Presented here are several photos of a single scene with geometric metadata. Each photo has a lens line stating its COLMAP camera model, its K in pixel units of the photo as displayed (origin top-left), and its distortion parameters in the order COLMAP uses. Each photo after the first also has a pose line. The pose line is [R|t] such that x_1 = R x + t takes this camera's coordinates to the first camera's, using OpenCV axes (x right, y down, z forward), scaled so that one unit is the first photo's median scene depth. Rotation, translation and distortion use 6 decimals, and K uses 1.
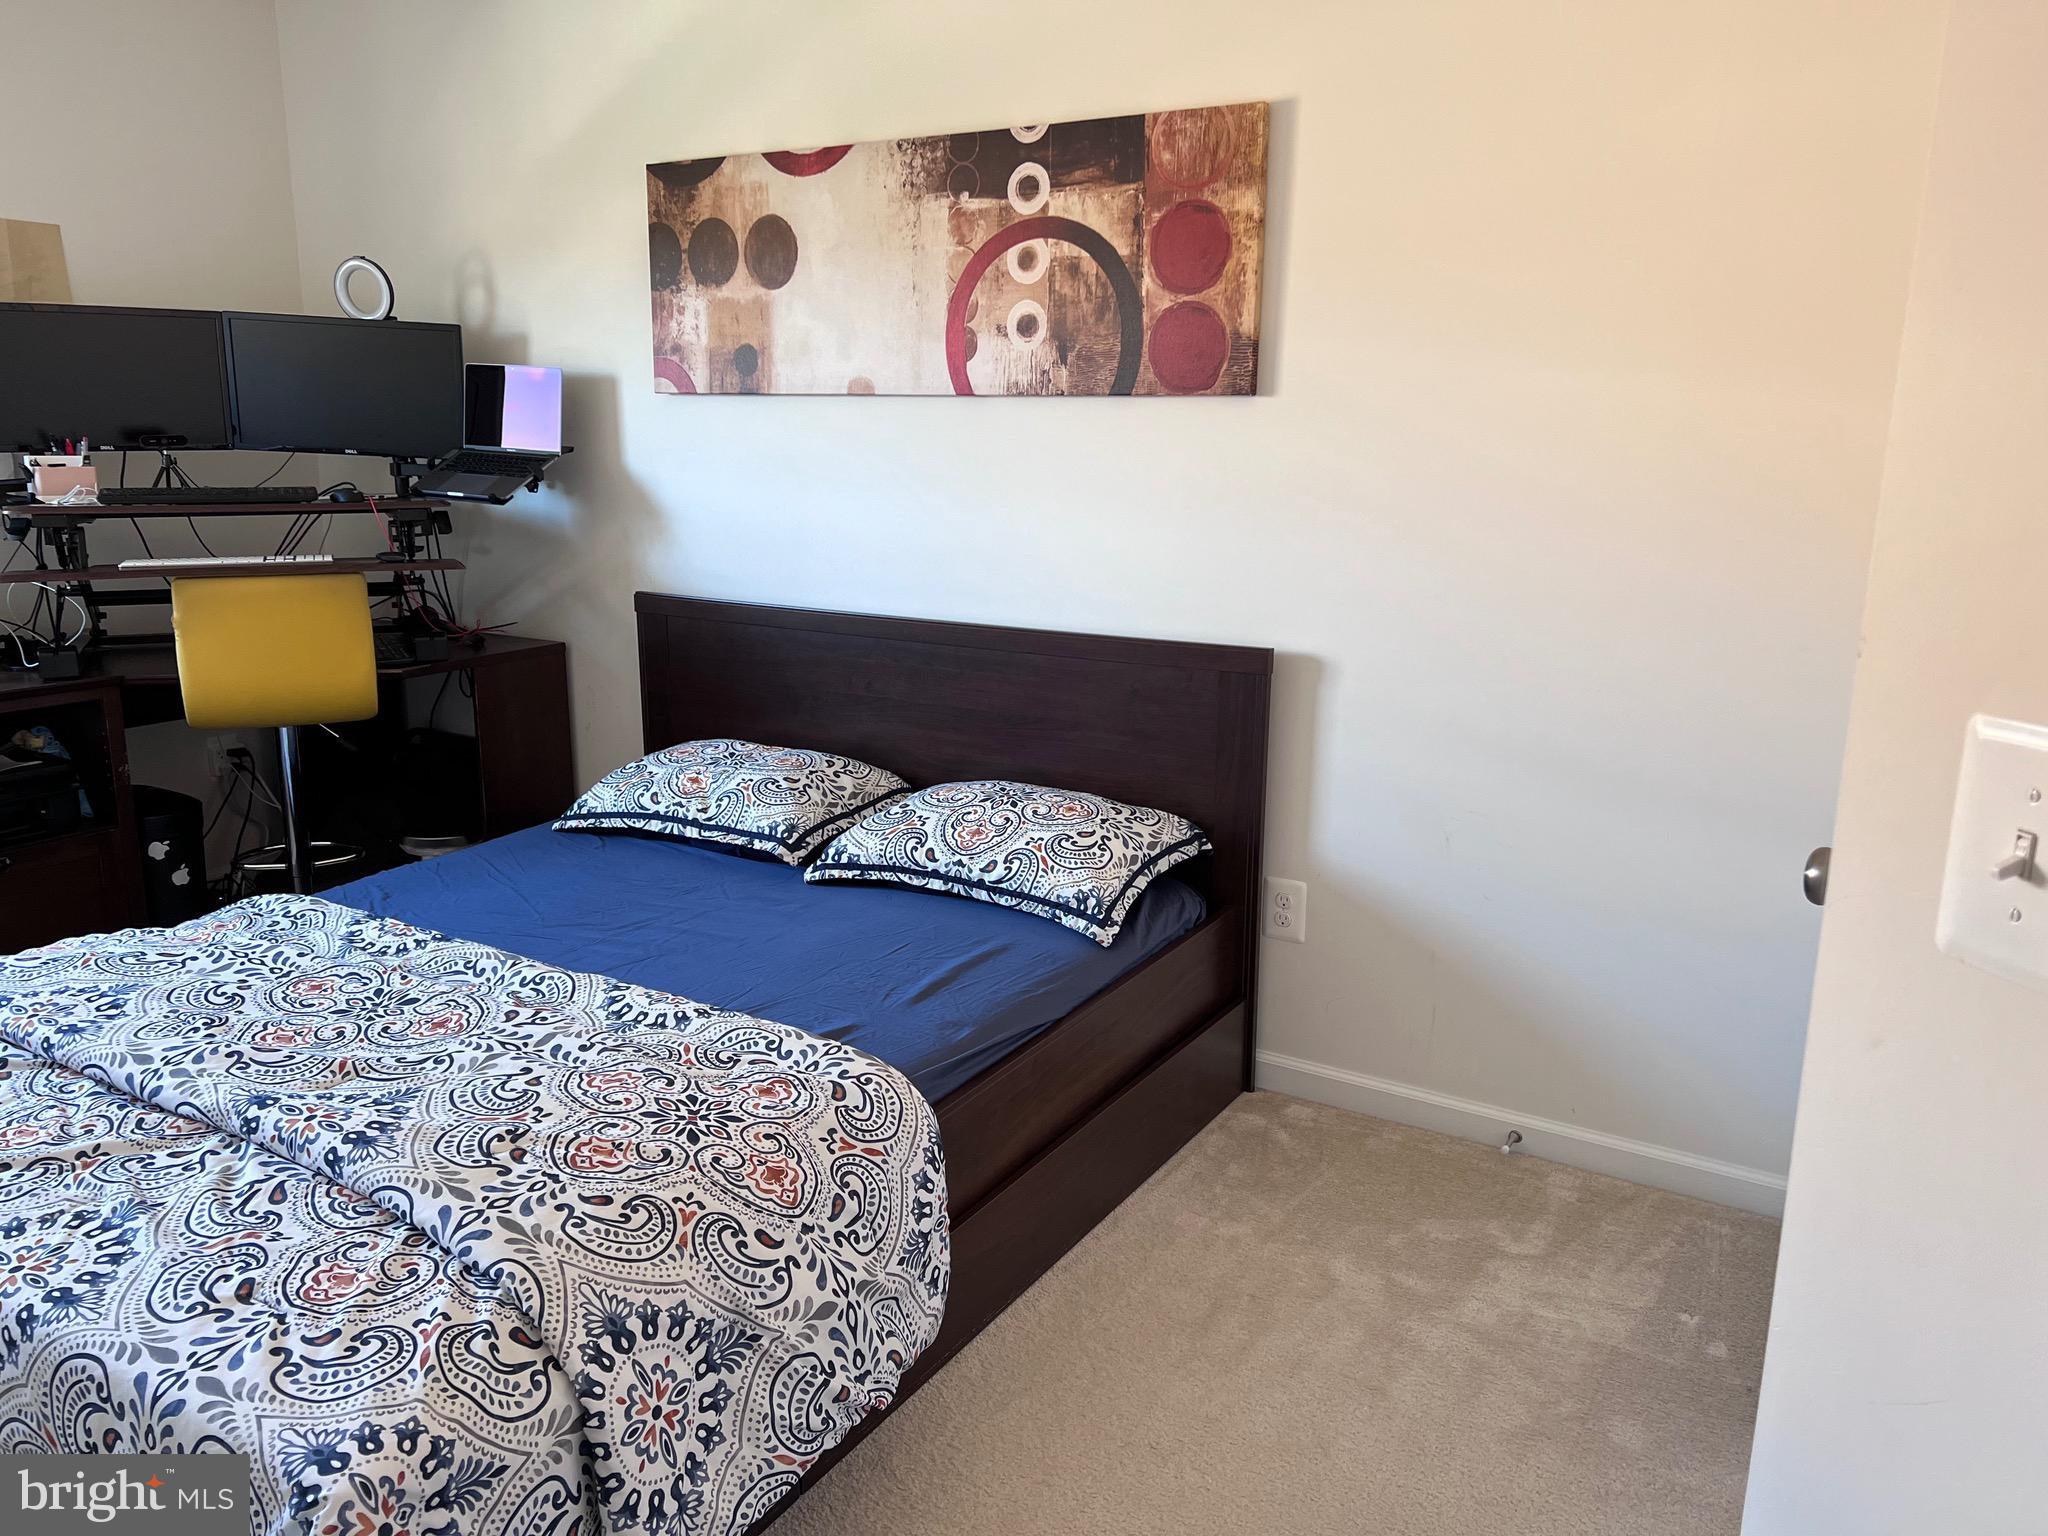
lens RADIAL K [[1530.5, 0, 1022.3], [0, 1530.5, 733.0], [0, 0, 1]] dist [0.071674, -0.088588]
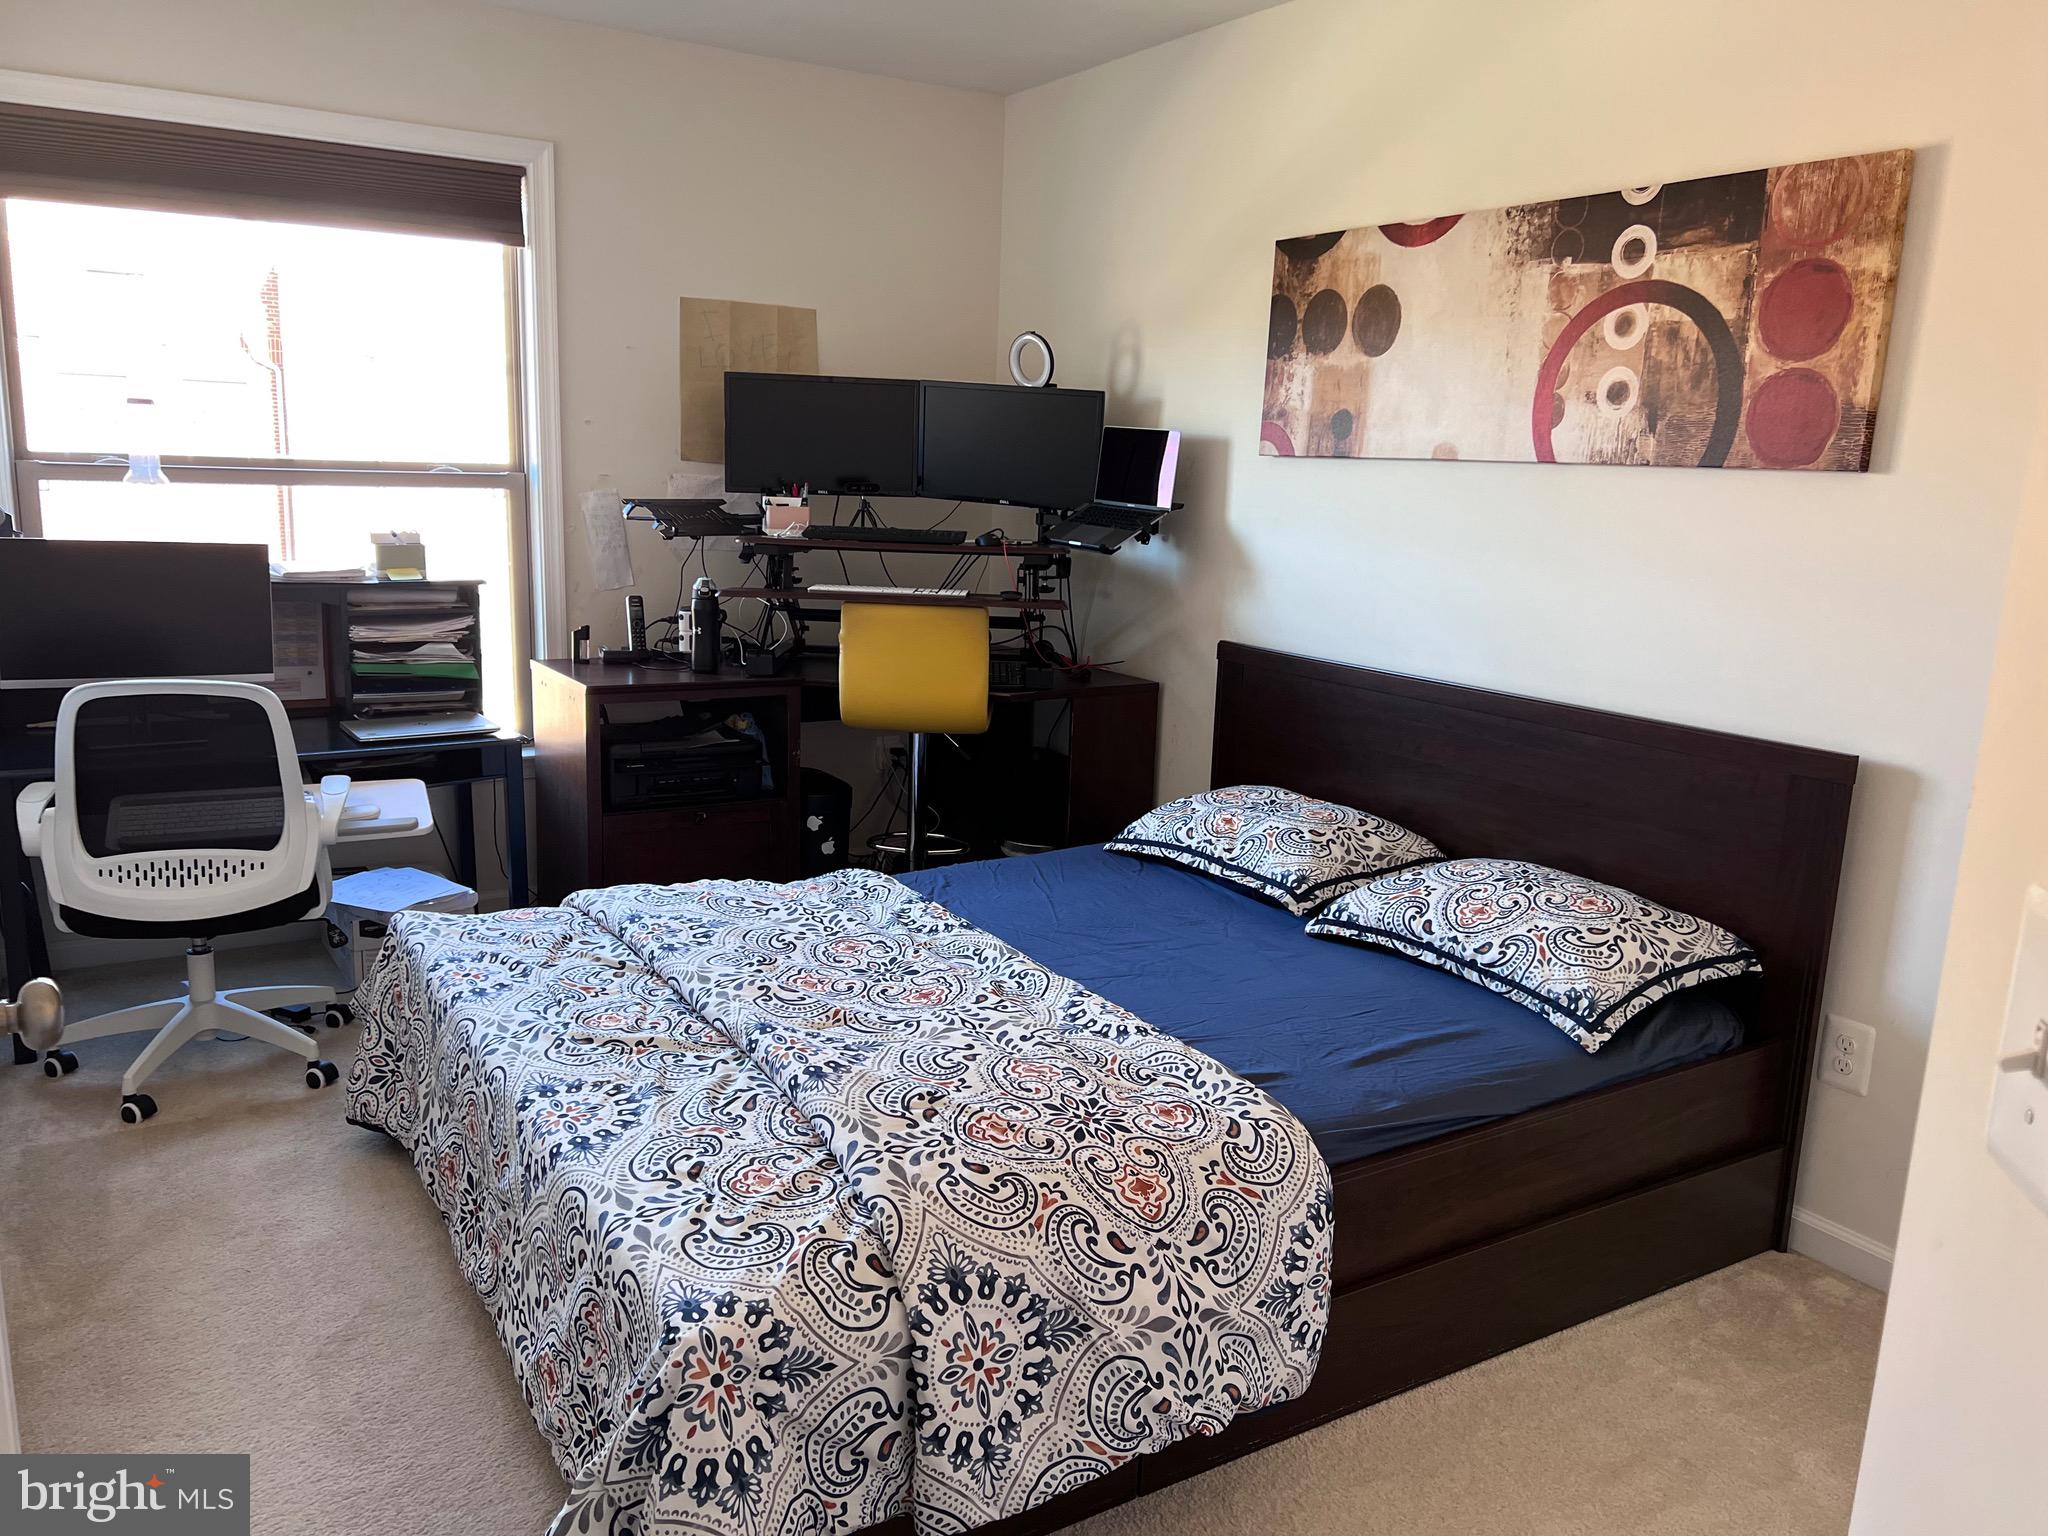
lens RADIAL K [[1530.5, 0, 1022.3], [0, 1530.5, 733.0], [0, 0, 1]] dist [0.071674, -0.088588]
pose [[0.894074, 0.103924, -0.435696, 0.180069], [-0.118817, 0.992892, -0.006991, -0.008465], [0.431872, 0.058018, 0.900067, -0.015087]]
